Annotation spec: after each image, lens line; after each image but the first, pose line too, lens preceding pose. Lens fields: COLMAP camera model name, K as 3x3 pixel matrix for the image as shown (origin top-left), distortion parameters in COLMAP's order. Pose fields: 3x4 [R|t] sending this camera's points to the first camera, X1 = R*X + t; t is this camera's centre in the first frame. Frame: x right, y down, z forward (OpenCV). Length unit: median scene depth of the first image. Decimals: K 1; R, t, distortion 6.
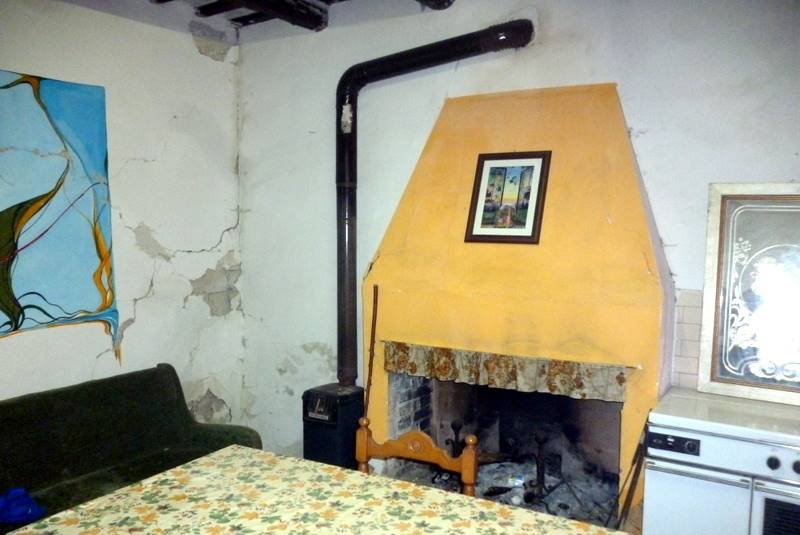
lens RADIAL K [[679.9, 0, 400.0], [0, 679.9, 267.5], [0, 0, 1]] dist [0.001653, 0.003399]
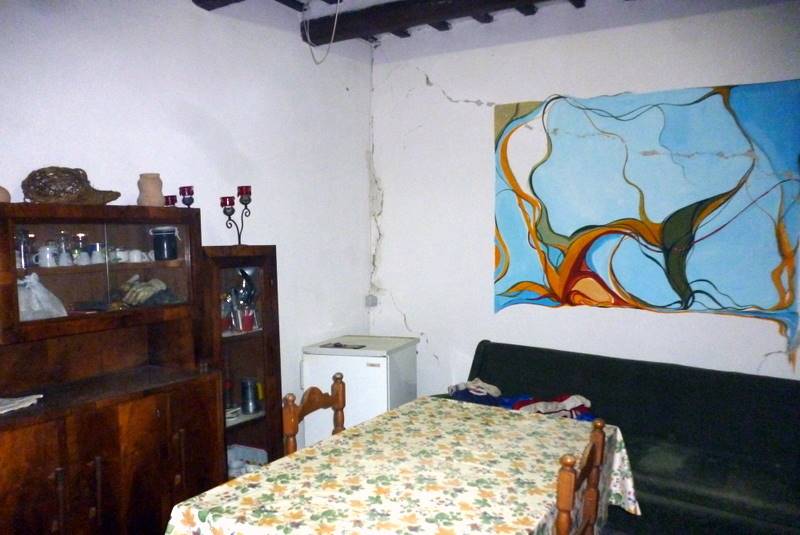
lens RADIAL K [[679.9, 0, 400.0], [0, 679.9, 267.5], [0, 0, 1]] dist [0.001653, 0.003399]
pose [[0.037507, 0.082810, -0.995859, 0.560819], [-0.100319, 0.991838, 0.078697, -0.021926], [0.994248, 0.096952, 0.045509, 0.443352]]
